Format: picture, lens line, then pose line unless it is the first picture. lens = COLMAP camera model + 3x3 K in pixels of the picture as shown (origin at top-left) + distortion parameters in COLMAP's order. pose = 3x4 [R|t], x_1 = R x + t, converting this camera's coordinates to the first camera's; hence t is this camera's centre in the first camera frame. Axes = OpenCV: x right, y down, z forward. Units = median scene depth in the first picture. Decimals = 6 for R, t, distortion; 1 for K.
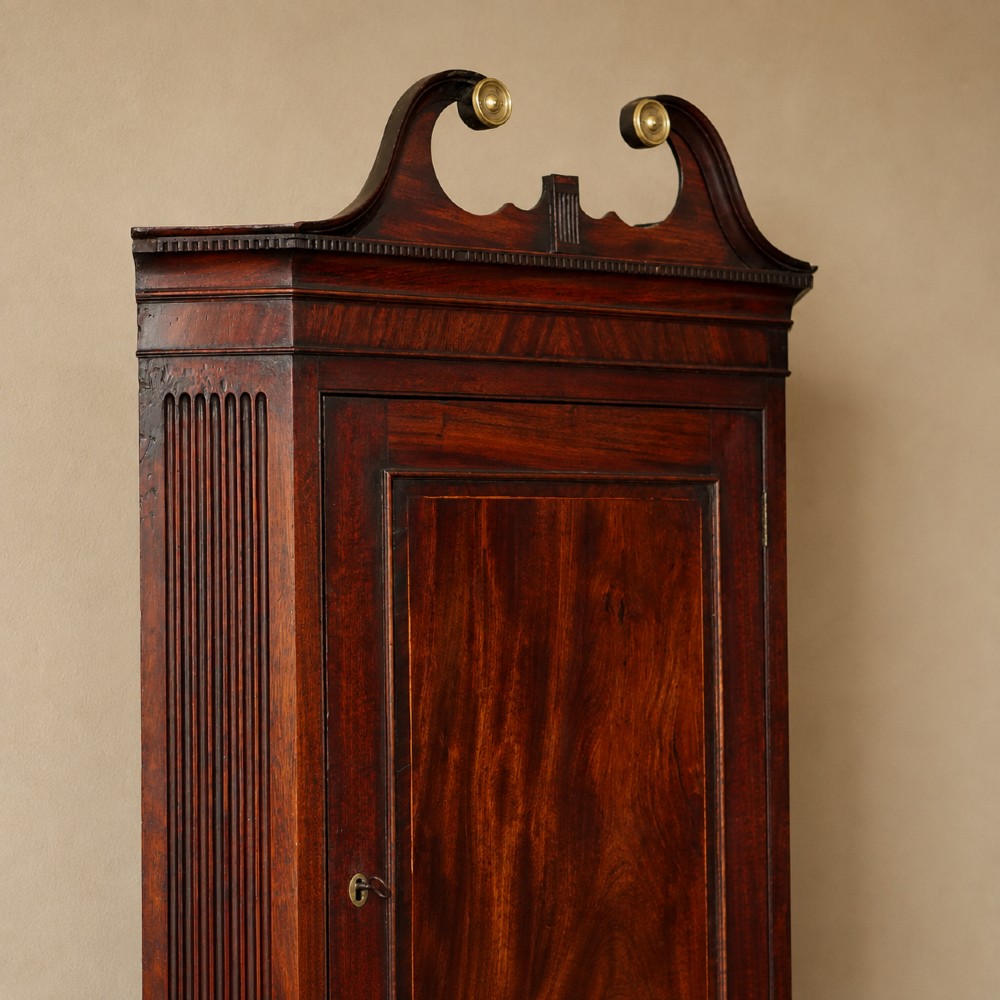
lens RADIAL K [[5340.4, 0, 502.1], [0, 5340.4, 463.3], [0, 0, 1]] dist [3.875500, -0.344561]
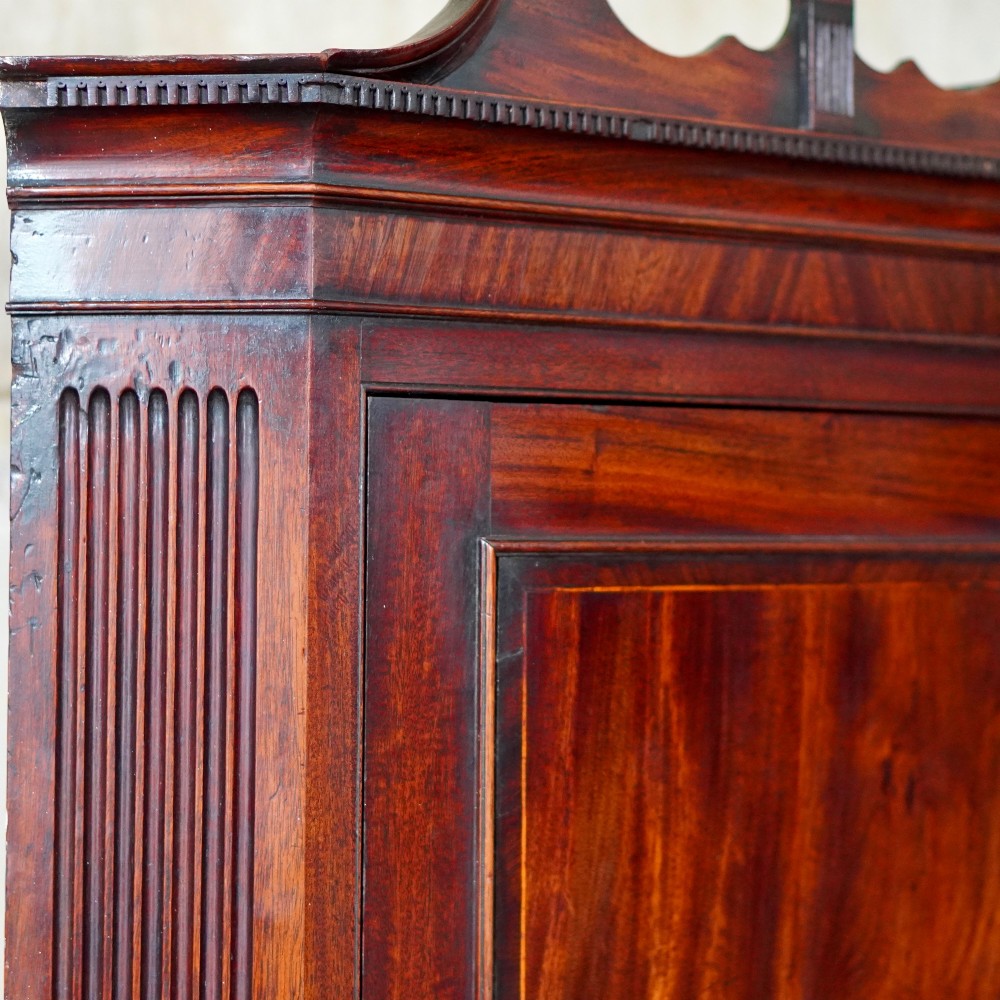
lens RADIAL K [[6228.9, 0, 500.0], [0, 6228.9, 500.0], [0, 0, 1]] dist [0.586153, 14.062175]
pose [[0.999592, 0.024479, -0.014699, -0.011341], [-0.024272, 0.999606, 0.014132, -0.010819], [0.015039, -0.013769, 0.999792, 0.387670]]
